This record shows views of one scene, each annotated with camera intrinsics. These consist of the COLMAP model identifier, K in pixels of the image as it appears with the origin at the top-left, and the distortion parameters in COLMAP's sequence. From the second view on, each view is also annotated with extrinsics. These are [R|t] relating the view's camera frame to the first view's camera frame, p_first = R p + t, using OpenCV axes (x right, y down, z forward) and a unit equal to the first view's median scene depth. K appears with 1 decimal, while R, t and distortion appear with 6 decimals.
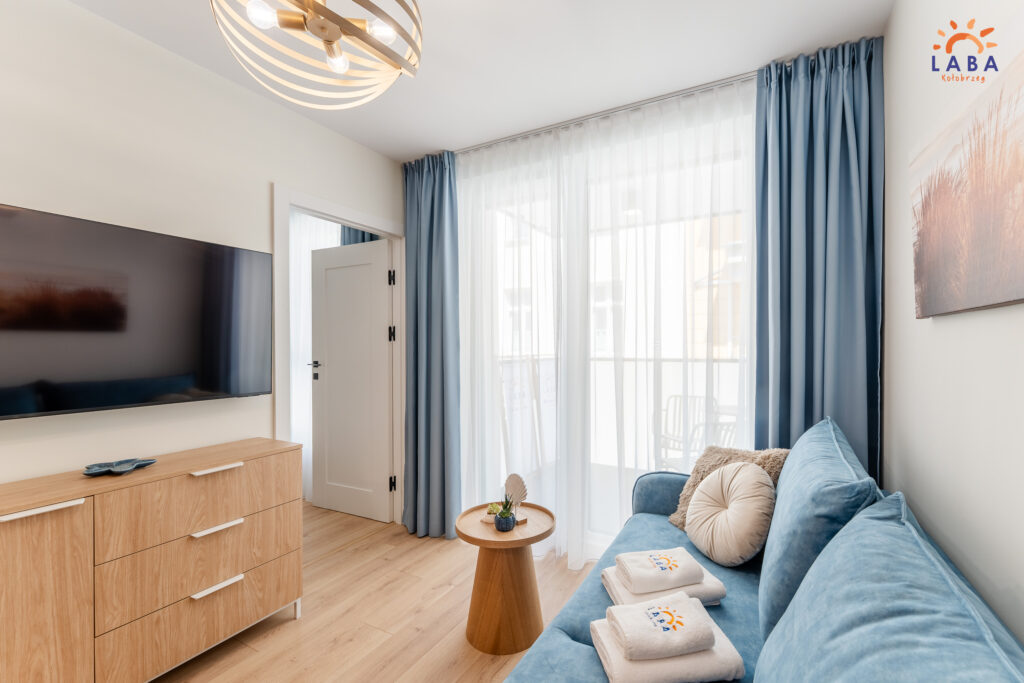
lens RADIAL K [[427.1, 0, 553.1], [0, 427.1, 349.9], [0, 0, 1]] dist [0.003306, -0.000064]
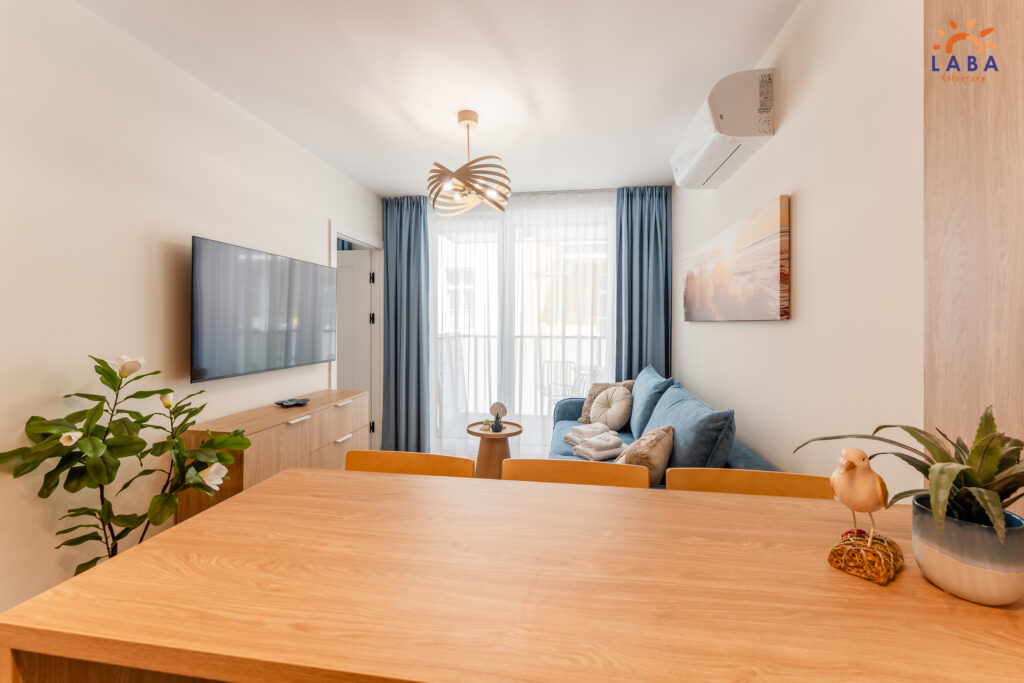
lens RADIAL K [[412.3, 0, 518.6], [0, 412.3, 322.4], [0, 0, 1]] dist [-0.000571, -0.001884]
pose [[0.947896, 0.006930, 0.318506, -0.573683], [-0.004877, 0.999962, -0.007241, -0.028886], [-0.318544, 0.005311, 0.947893, -0.669206]]
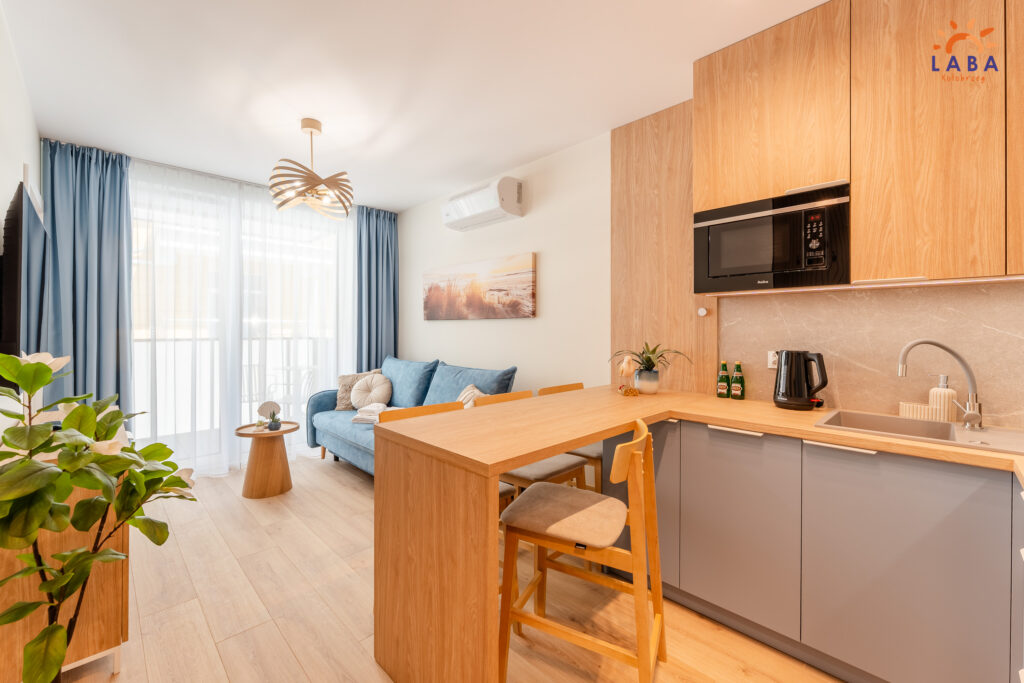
lens RADIAL K [[412.3, 0, 500.2], [0, 412.3, 331.4], [0, 0, 1]] dist [-0.000571, -0.001884]
pose [[0.337464, -0.004524, 0.941327, -1.386496], [0.005720, 0.999980, 0.002755, 0.008908], [-0.941321, 0.004455, 0.337483, -0.458324]]
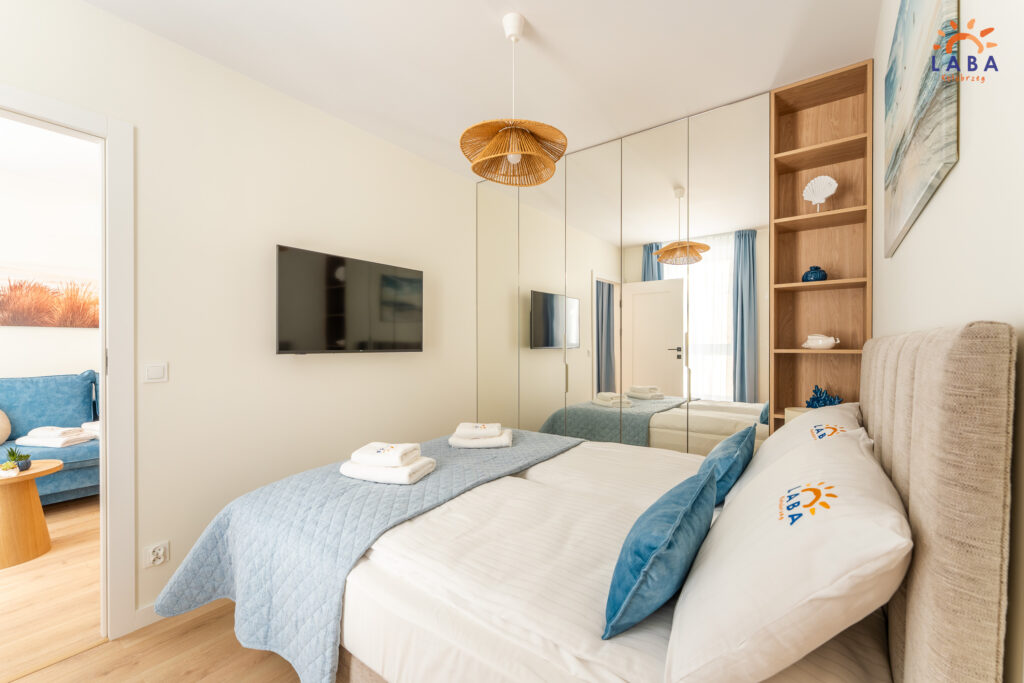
lens RADIAL K [[412.3, 0, 515.6], [0, 412.3, 348.1], [0, 0, 1]] dist [-0.000571, -0.001884]
pose [[-0.983618, 0.000886, 0.180261, -1.827048], [0.004242, 0.999825, 0.018235, 0.022400], [-0.180214, 0.018701, -0.983450, 1.944326]]
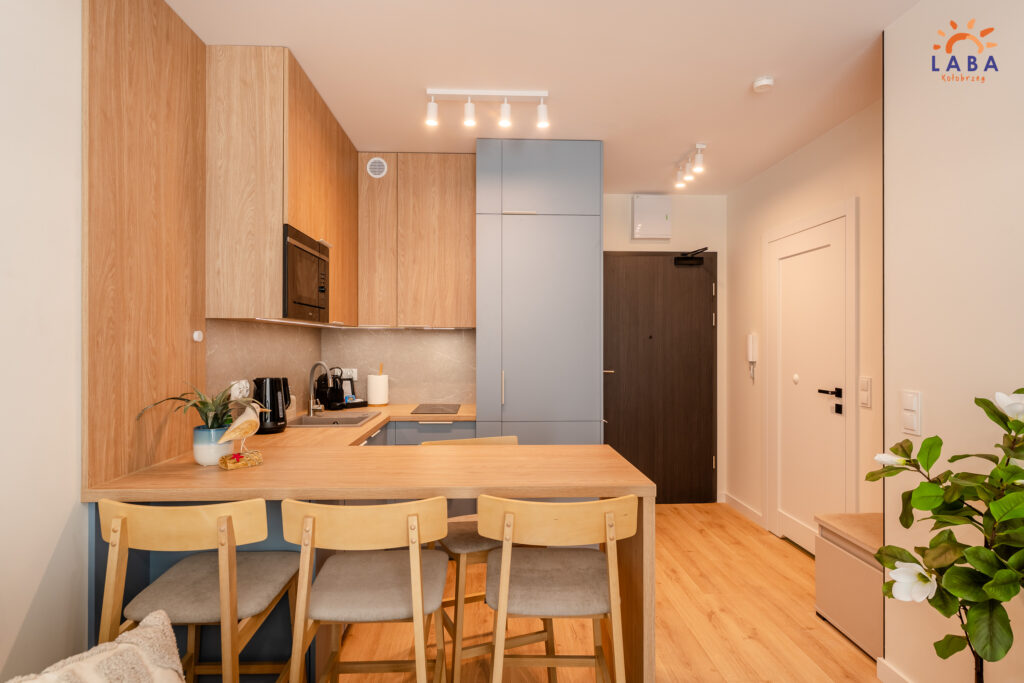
lens RADIAL K [[529.0, 0, 504.0], [0, 529.0, 355.1], [0, 0, 1]] dist [-0.030071, 0.001277]
pose [[-0.881910, 0.011423, -0.471280, -0.105928], [-0.002034, 0.999605, 0.028035, -0.033373], [0.471414, 0.025683, -0.881538, 0.667834]]
